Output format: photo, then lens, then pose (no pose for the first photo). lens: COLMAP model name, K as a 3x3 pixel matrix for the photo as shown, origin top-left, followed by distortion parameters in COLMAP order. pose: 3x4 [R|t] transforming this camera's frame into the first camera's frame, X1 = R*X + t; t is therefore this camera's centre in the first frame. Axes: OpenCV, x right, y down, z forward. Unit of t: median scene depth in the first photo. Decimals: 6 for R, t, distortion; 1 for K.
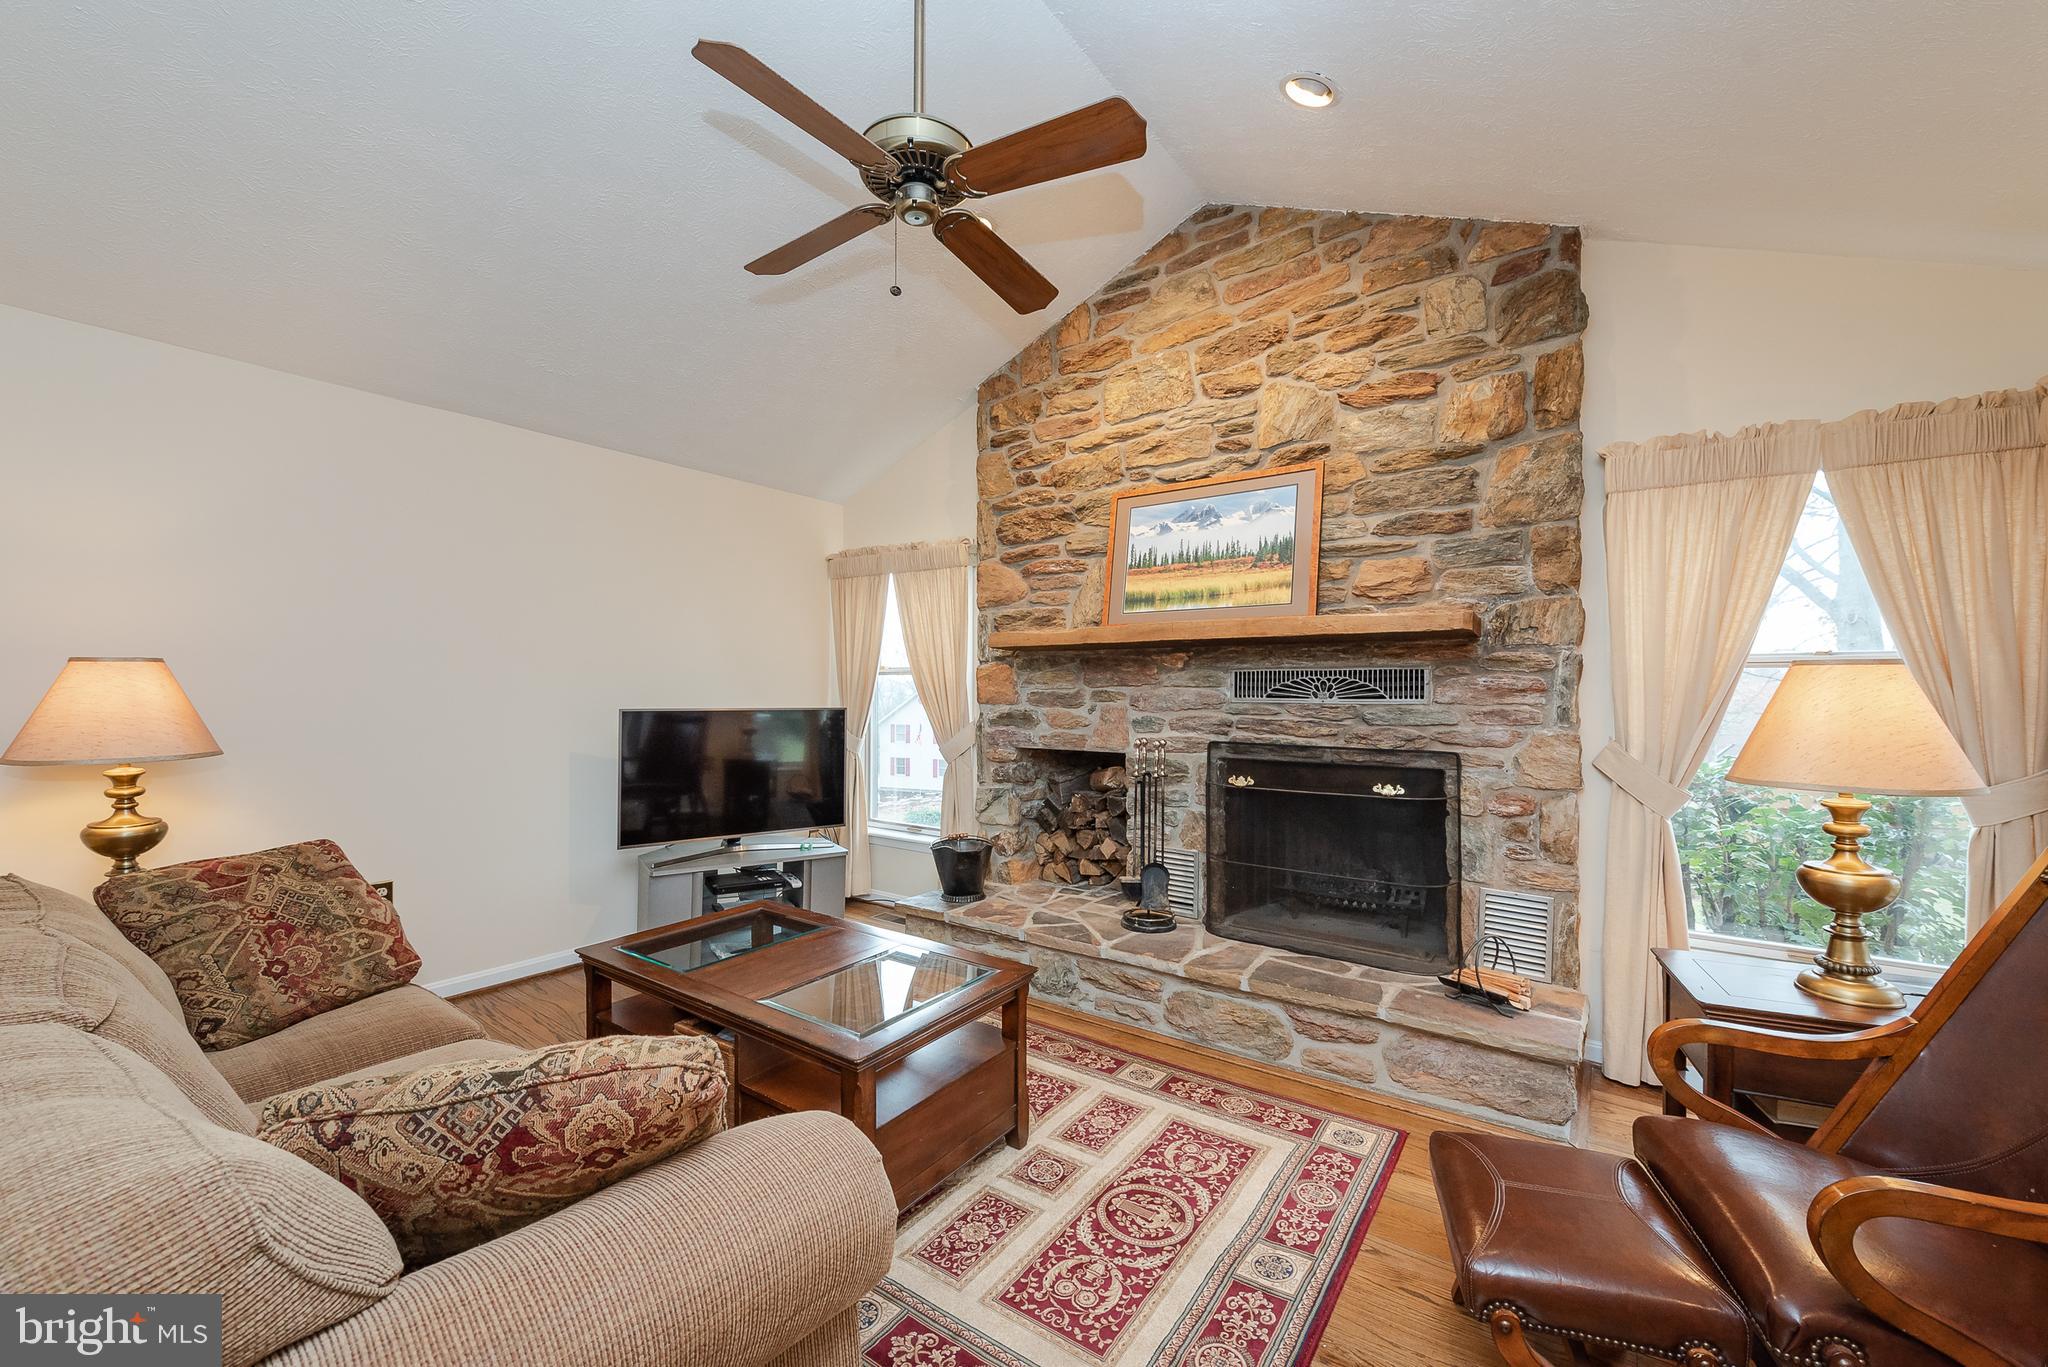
lens RADIAL K [[802.0, 0, 1067.4], [0, 802.0, 686.5], [0, 0, 1]] dist [0.003900, 0.000228]
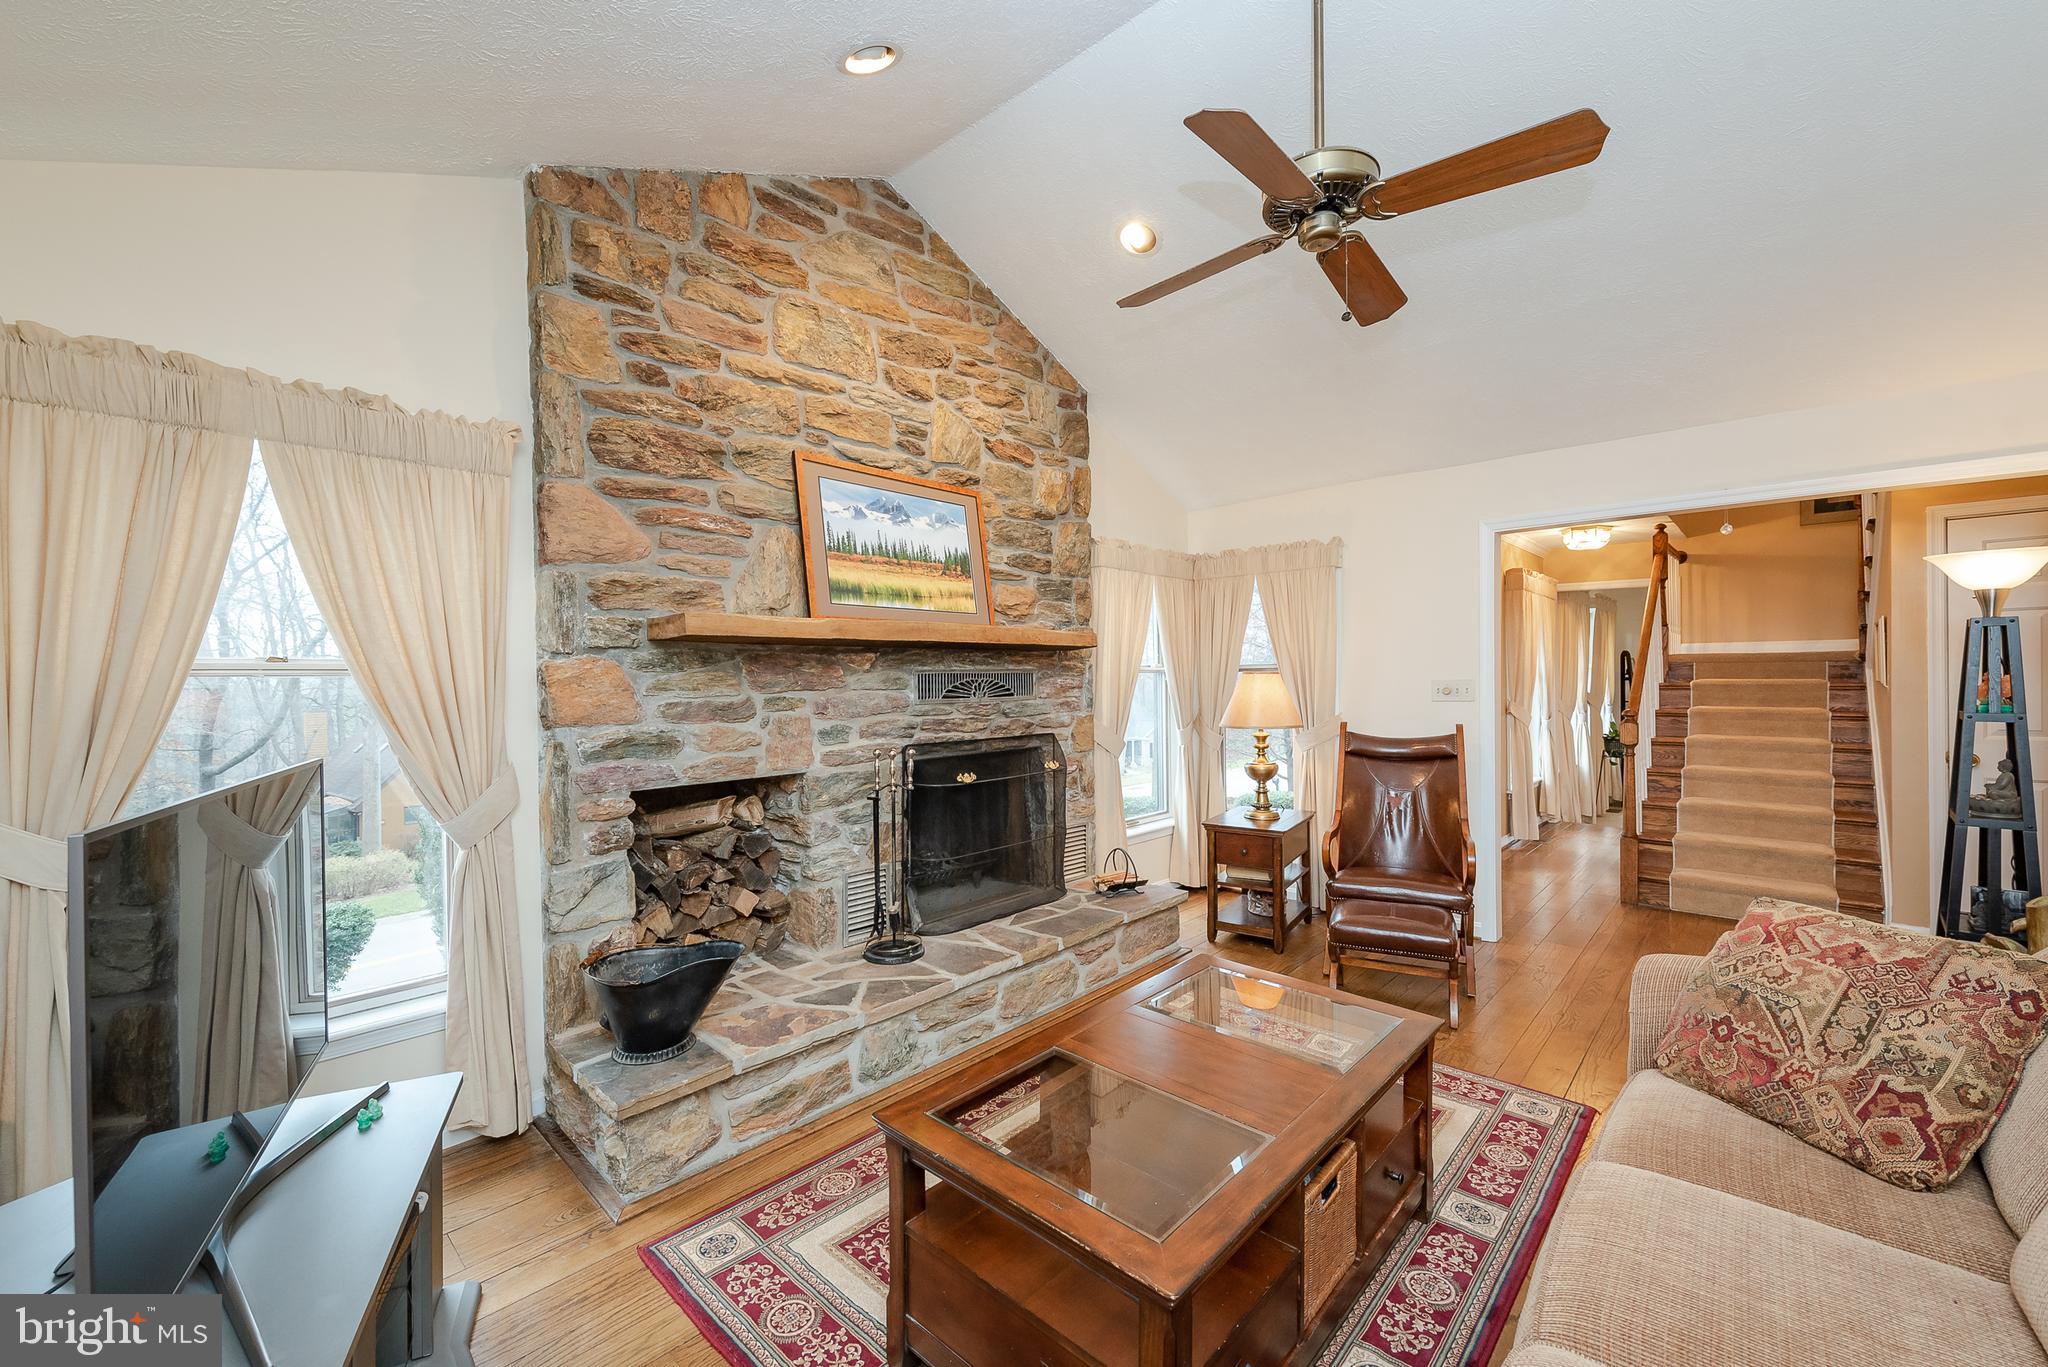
lens RADIAL K [[802.0, 0, 1014.8], [0, 802.0, 679.9], [0, 0, 1]] dist [0.003900, 0.000228]
pose [[0.162243, -0.010718, 0.986693, -0.835520], [0.003750, 0.999940, 0.010245, -0.022633], [-0.986744, 0.002038, 0.162273, 0.782204]]
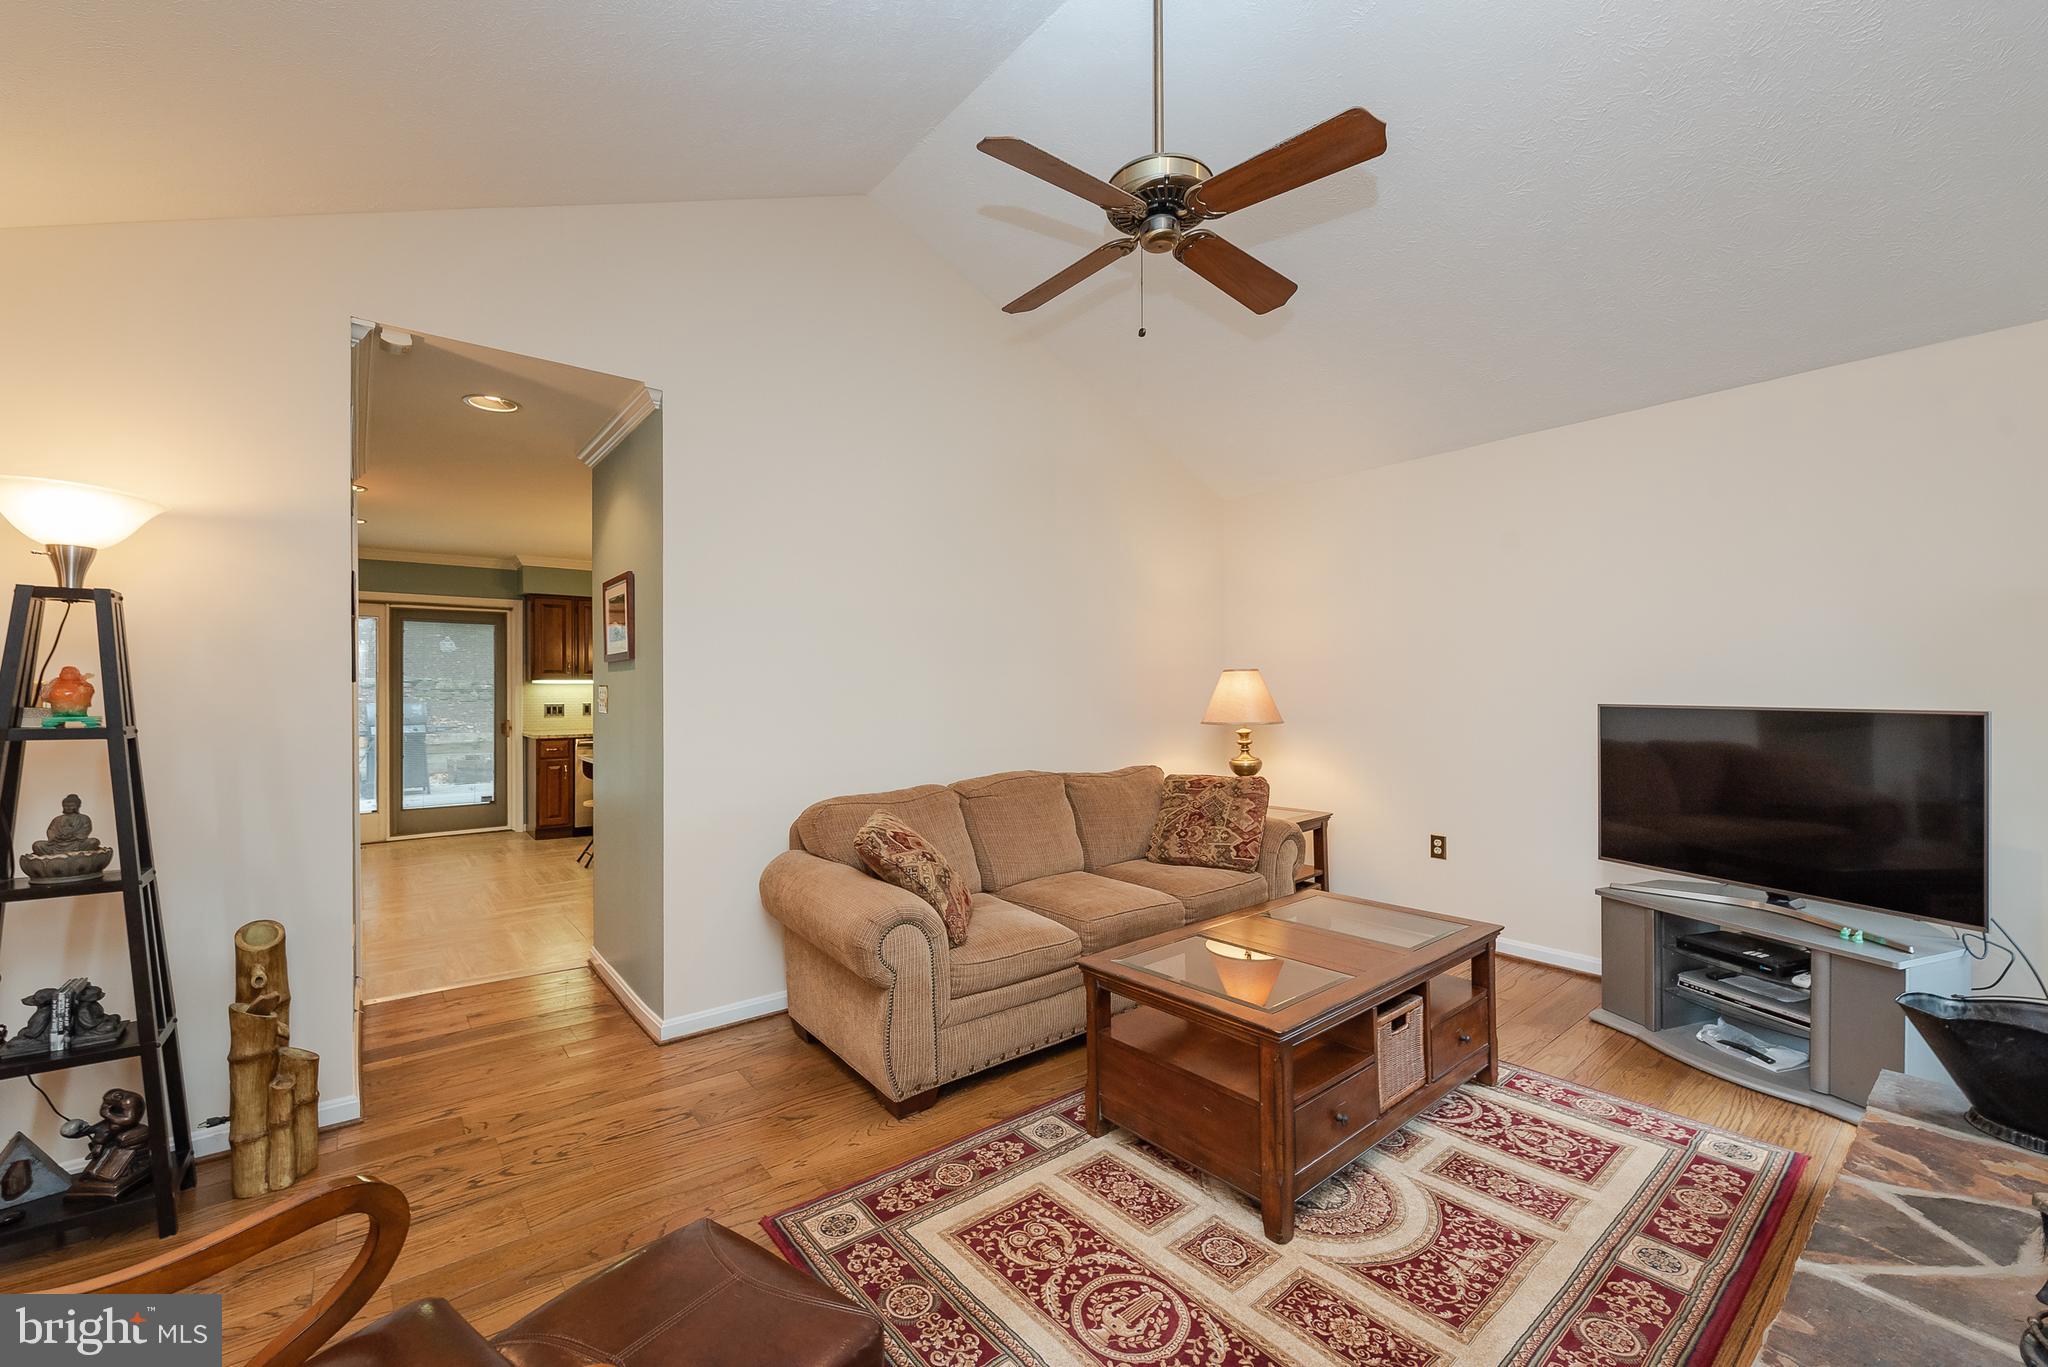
lens RADIAL K [[808.1, 0, 1006.4], [0, 808.1, 686.5], [0, 0, 1]] dist [-0.001871, -0.000031]
pose [[-0.284858, -0.003565, -0.958563, 0.587856], [0.007945, 0.999950, -0.006080, 0.007689], [0.958537, -0.009347, -0.284815, 0.705685]]
